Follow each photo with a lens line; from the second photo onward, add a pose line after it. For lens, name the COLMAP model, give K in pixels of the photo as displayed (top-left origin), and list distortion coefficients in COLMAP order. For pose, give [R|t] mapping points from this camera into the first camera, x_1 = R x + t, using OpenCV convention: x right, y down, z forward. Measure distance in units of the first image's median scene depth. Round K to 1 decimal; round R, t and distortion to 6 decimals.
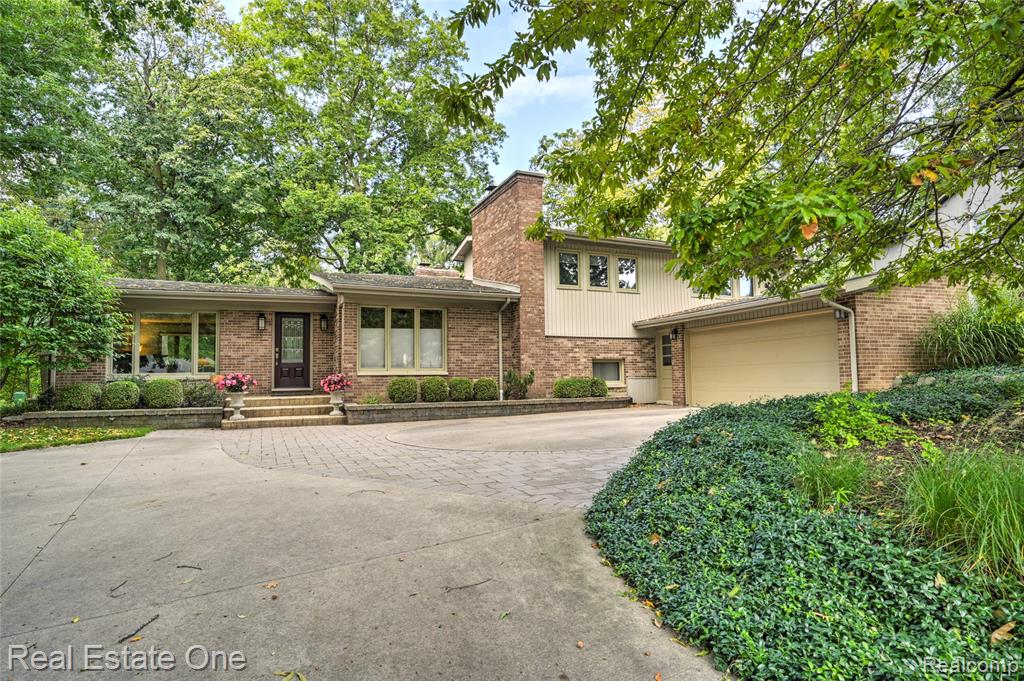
lens RADIAL K [[565.6, 0, 511.6], [0, 565.6, 342.0], [0, 0, 1]] dist [0.000023, -0.000039]
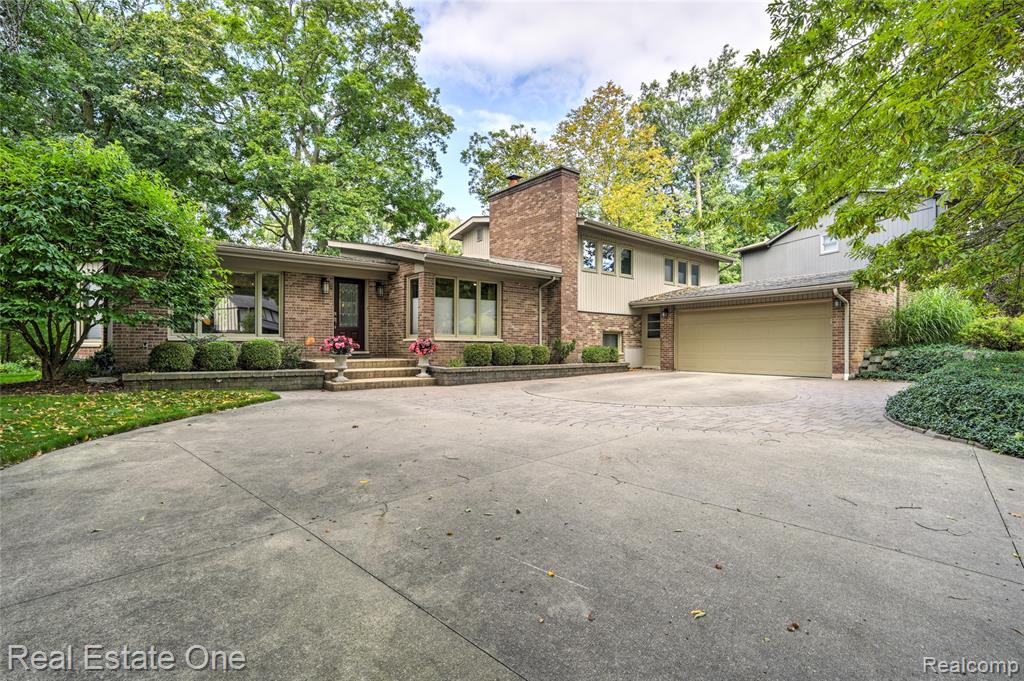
lens RADIAL K [[483.8, 0, 512.2], [0, 483.8, 341.6], [0, 0, 1]] dist [0.002362, 0.000303]
pose [[0.960437, 0.021153, 0.277694, -0.359874], [-0.036332, 0.998107, 0.049630, 0.009060], [-0.276119, -0.057755, 0.959387, 0.065736]]
